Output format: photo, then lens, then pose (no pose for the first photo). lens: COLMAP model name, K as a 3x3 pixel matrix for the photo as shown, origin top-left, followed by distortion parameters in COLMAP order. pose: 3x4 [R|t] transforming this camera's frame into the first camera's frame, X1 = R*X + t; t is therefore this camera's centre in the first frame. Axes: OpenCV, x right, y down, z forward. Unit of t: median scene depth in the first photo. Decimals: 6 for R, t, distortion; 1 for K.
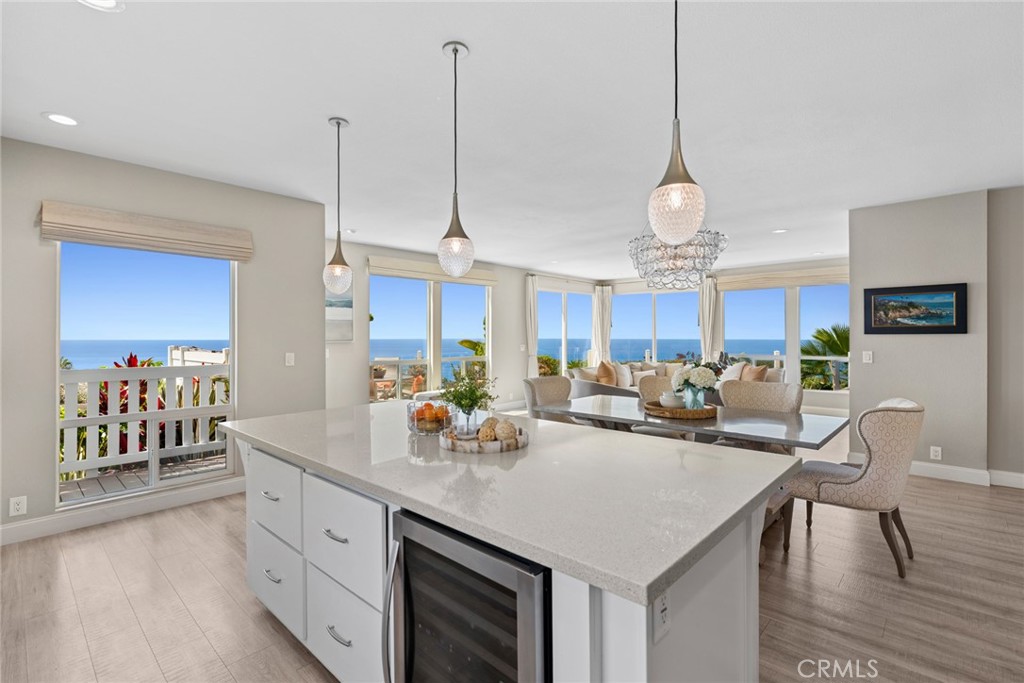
lens RADIAL K [[474.5, 0, 512.7], [0, 474.5, 337.7], [0, 0, 1]] dist [0.003559, -0.001250]
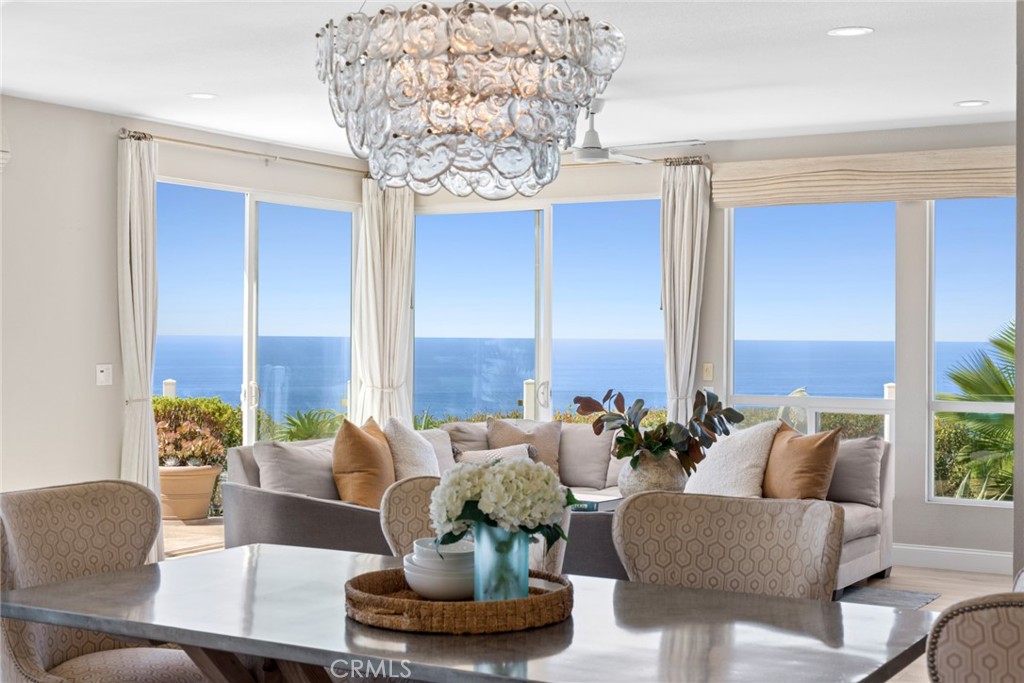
lens RADIAL K [[1455.8, 0, 512.9], [0, 1455.8, 332.9], [0, 0, 1]] dist [-0.004522, 0.000000]
pose [[0.975927, 0.008298, 0.217939, 0.099040], [-0.008210, 0.999965, -0.001309, -0.008943], [-0.217943, -0.000512, 0.975961, 0.050141]]
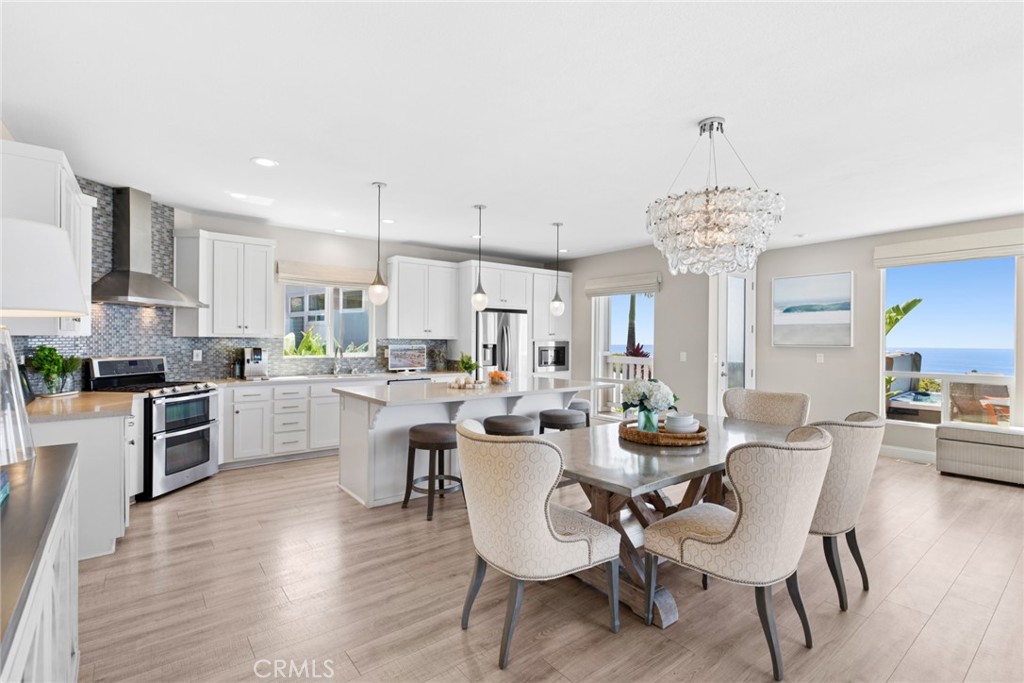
lens RADIAL K [[474.5, 0, 516.0], [0, 474.5, 342.2], [0, 0, 1]] dist [0.003559, -0.001250]
pose [[-0.157778, 0.010165, -0.987422, 0.644099], [-0.010523, 0.999873, 0.011975, -0.005420], [0.987418, 0.012280, -0.157651, 0.490159]]
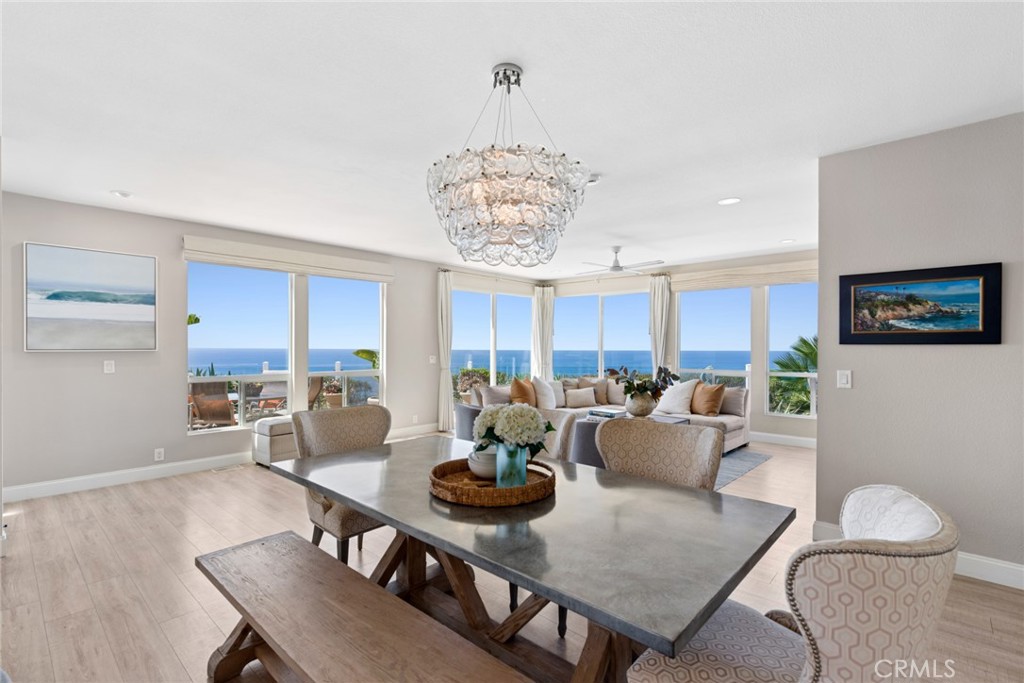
lens RADIAL K [[474.5, 0, 510.1], [0, 474.5, 350.0], [0, 0, 1]] dist [0.003559, -0.001250]
pose [[0.999944, 0.005732, 0.008861, 0.199010], [-0.005781, 0.999968, 0.005507, -0.000381], [-0.008829, -0.005558, 0.999946, 0.247645]]
